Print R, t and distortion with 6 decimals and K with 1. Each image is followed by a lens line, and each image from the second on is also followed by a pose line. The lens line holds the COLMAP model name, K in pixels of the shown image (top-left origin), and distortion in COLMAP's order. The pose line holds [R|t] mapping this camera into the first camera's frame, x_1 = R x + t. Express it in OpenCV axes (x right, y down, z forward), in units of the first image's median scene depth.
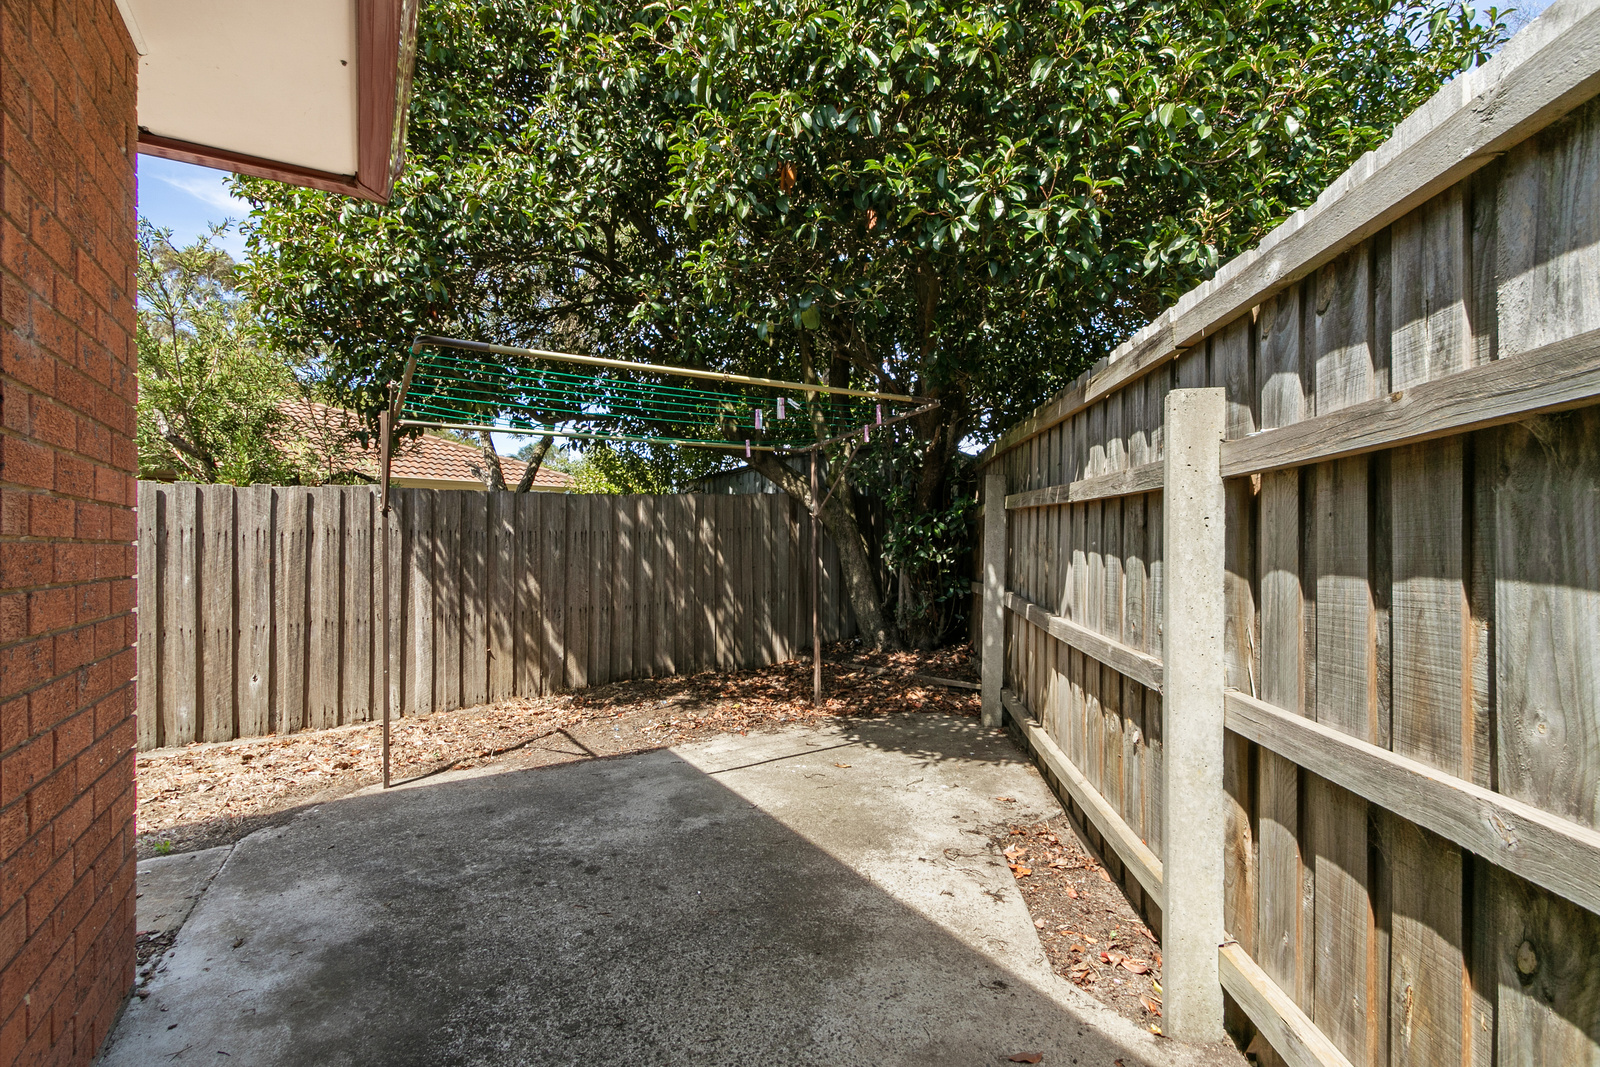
lens RADIAL K [[721.2, 0, 782.4], [0, 721.2, 542.4], [0, 0, 1]] dist [0.003312, -0.000769]
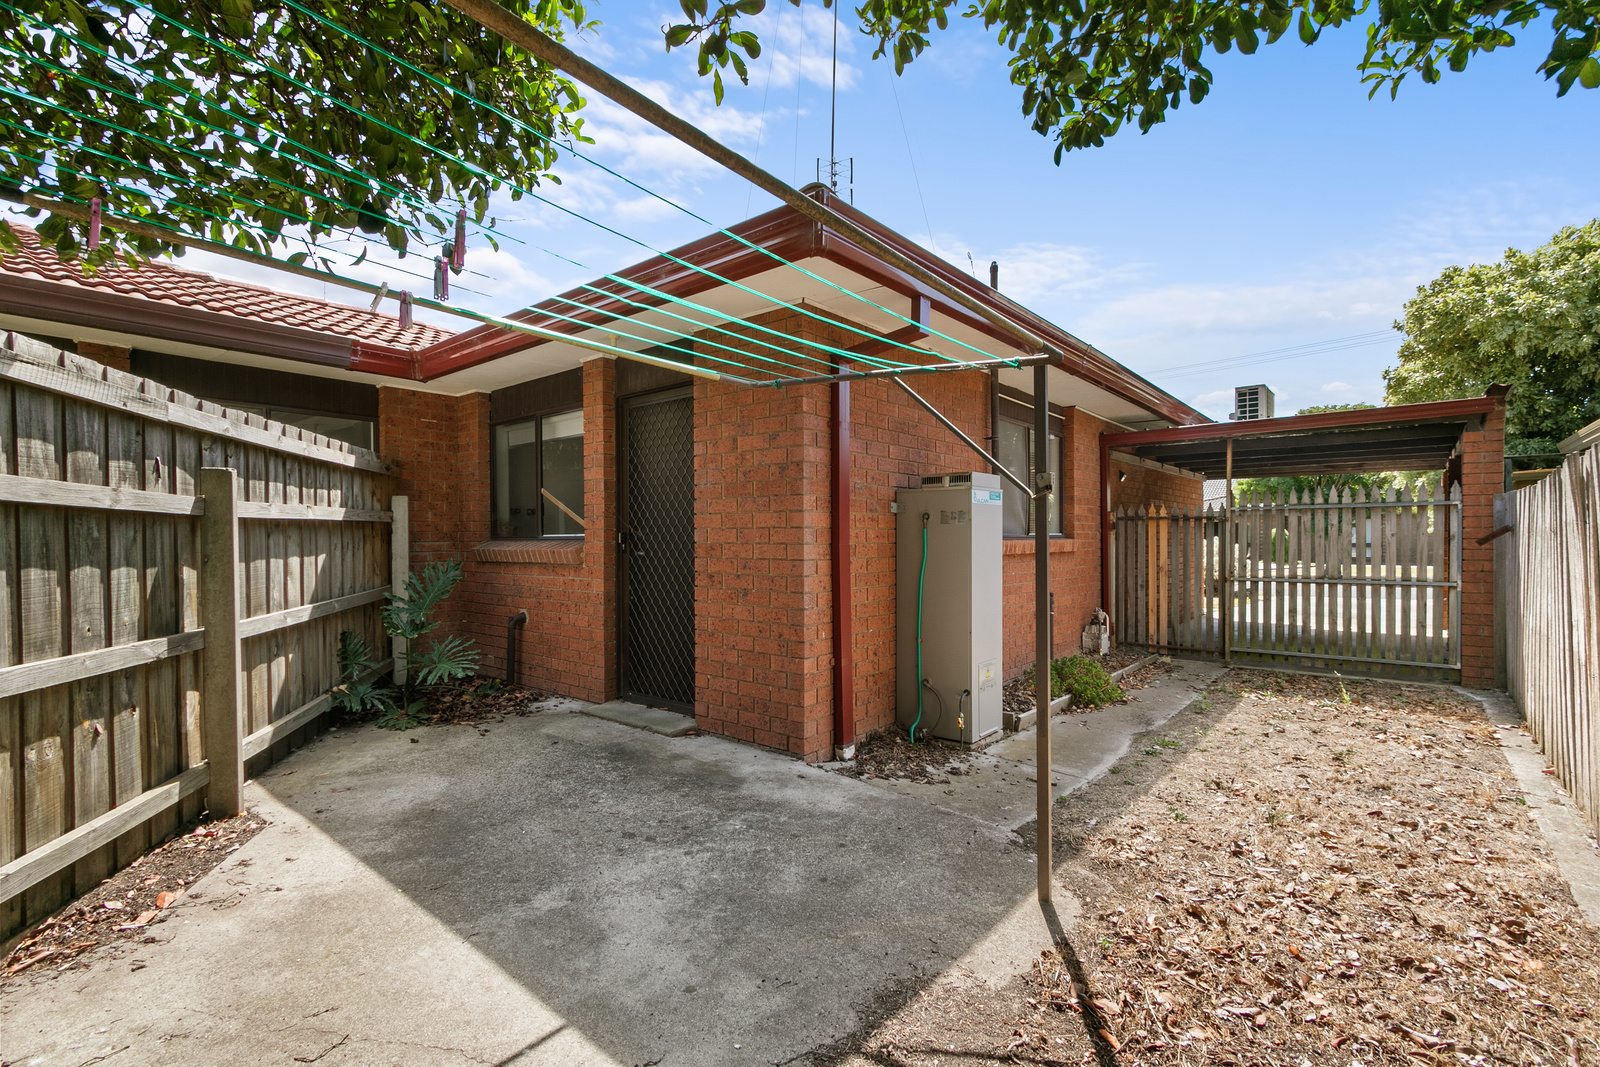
lens RADIAL K [[721.2, 0, 782.4], [0, 721.2, 542.4], [0, 0, 1]] dist [0.003312, -0.000769]
pose [[-0.942544, 0.012096, -0.333864, -0.084615], [0.010518, 0.999923, 0.006532, -0.009123], [0.333918, 0.002645, -0.942599, 1.553288]]
